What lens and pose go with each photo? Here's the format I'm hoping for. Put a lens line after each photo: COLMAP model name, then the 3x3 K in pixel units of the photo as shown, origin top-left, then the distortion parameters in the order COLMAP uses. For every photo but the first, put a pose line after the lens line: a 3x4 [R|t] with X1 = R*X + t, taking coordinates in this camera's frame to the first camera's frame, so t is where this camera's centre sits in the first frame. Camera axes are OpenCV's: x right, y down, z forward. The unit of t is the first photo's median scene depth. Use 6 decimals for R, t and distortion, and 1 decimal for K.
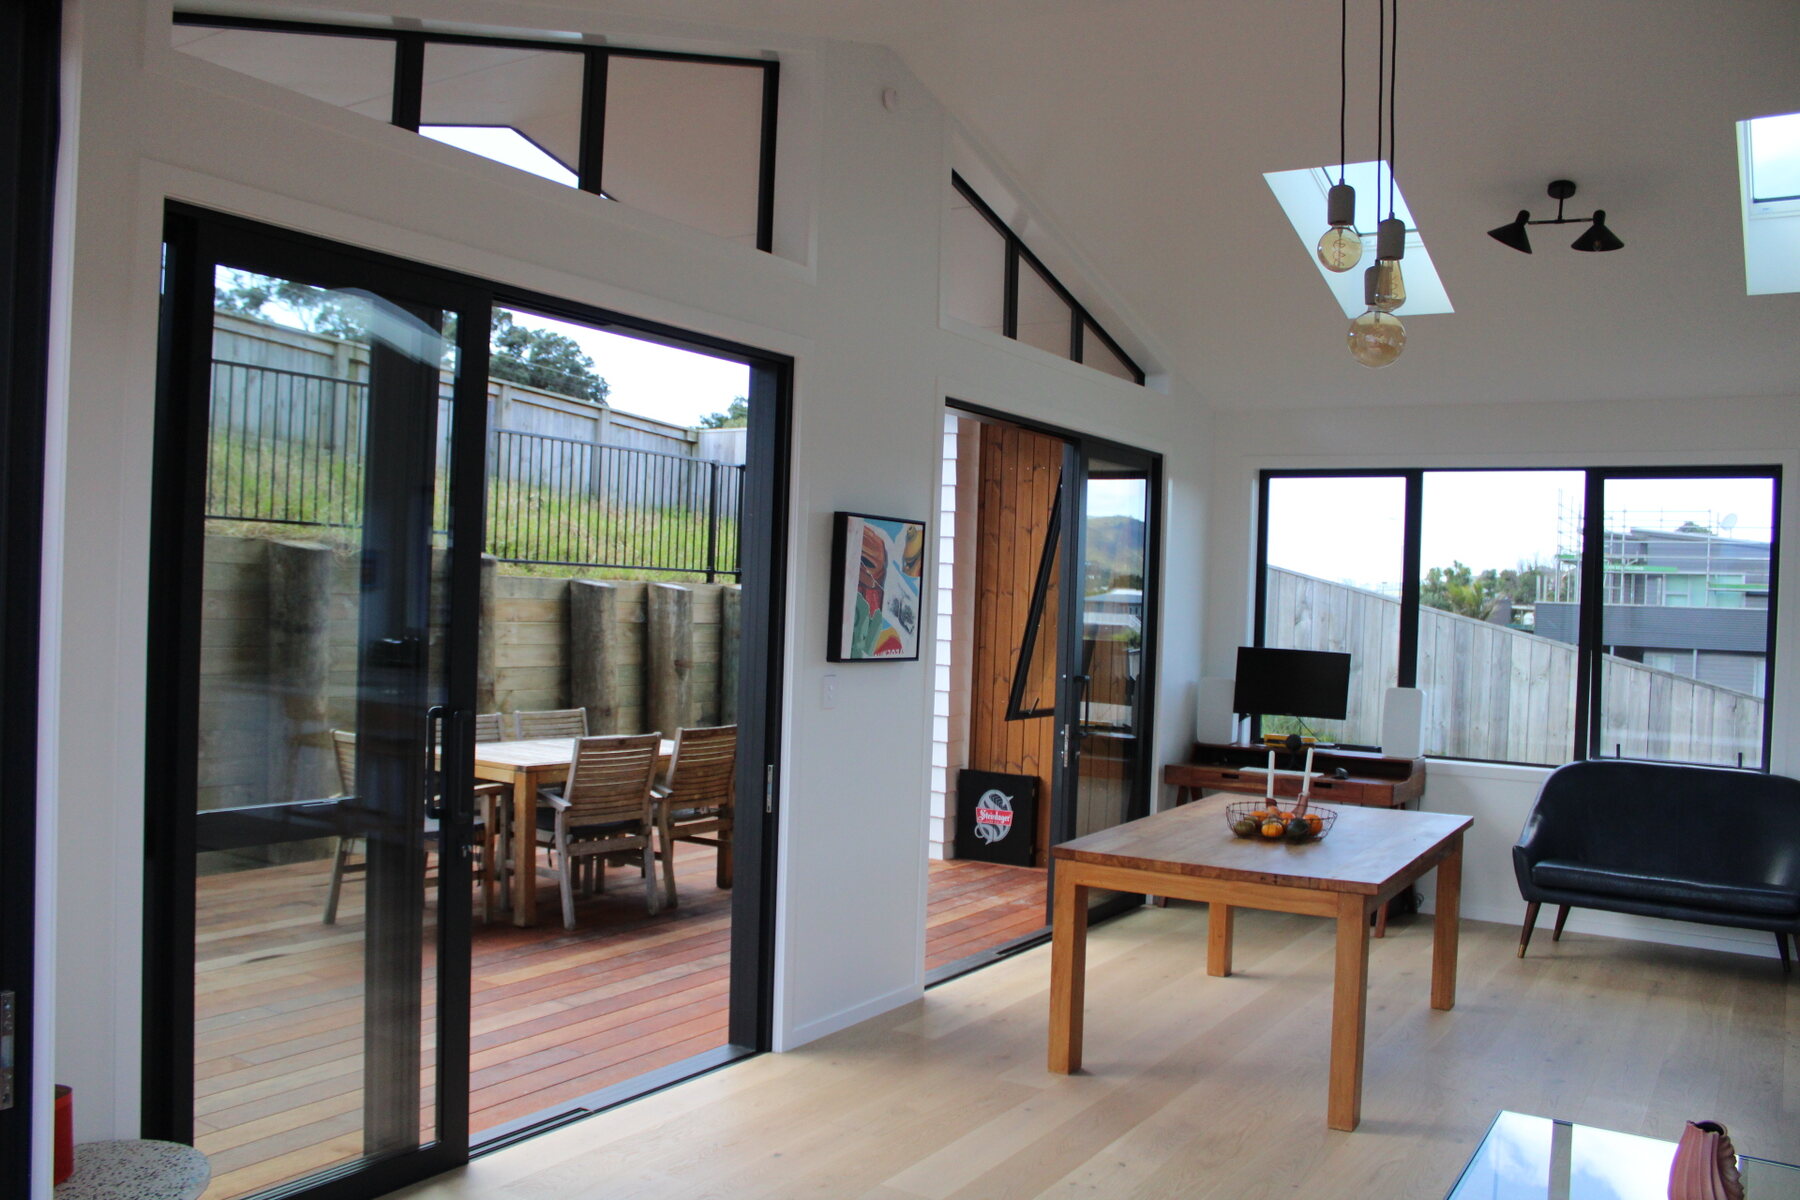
lens RADIAL K [[1481.5, 0, 894.1], [0, 1481.5, 610.6], [0, 0, 1]] dist [-0.153052, 0.122921]
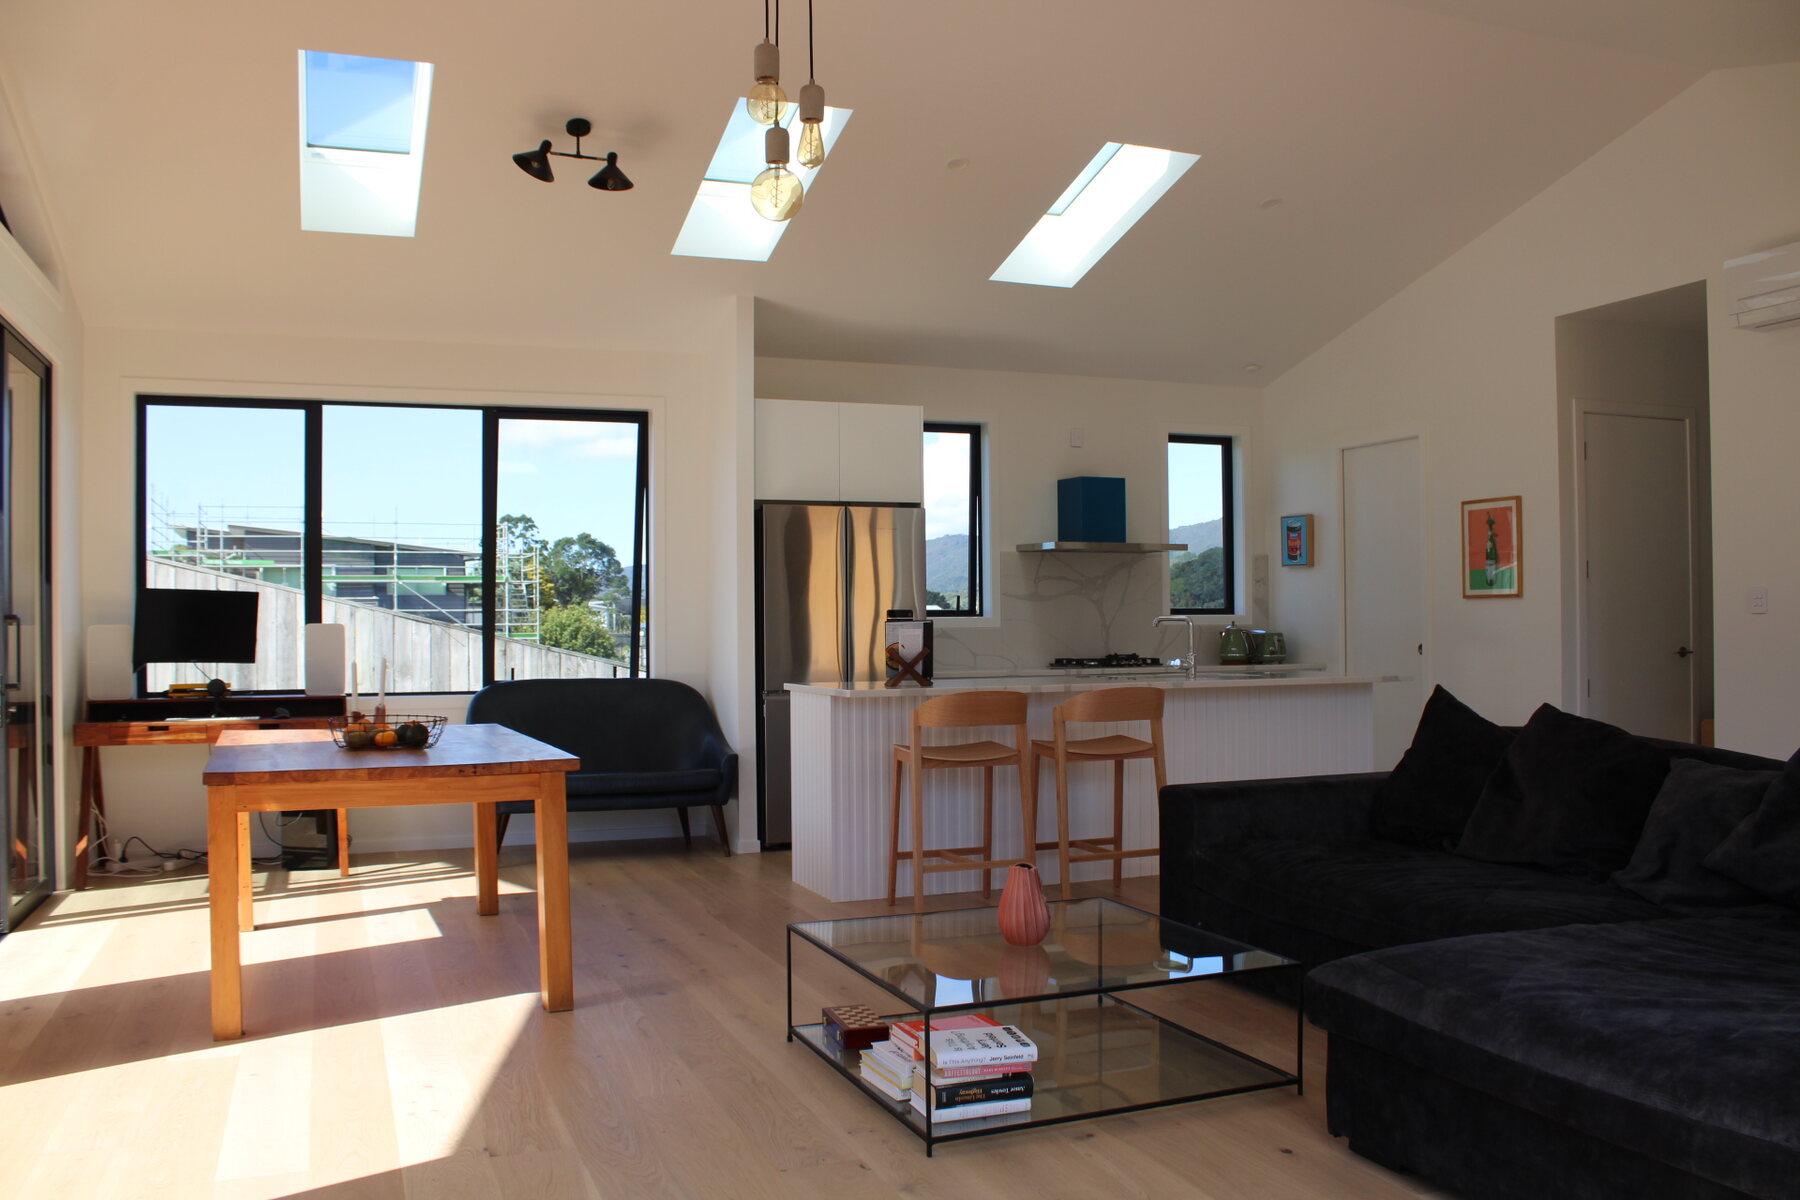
lens RADIAL K [[1481.5, 0, 898.3], [0, 1481.5, 598.5], [0, 0, 1]] dist [-0.153052, 0.122921]
pose [[0.599026, -0.027626, 0.800253, -0.277064], [0.035148, 0.999349, 0.008189, 0.060032], [-0.799957, 0.023222, 0.599607, 0.162308]]
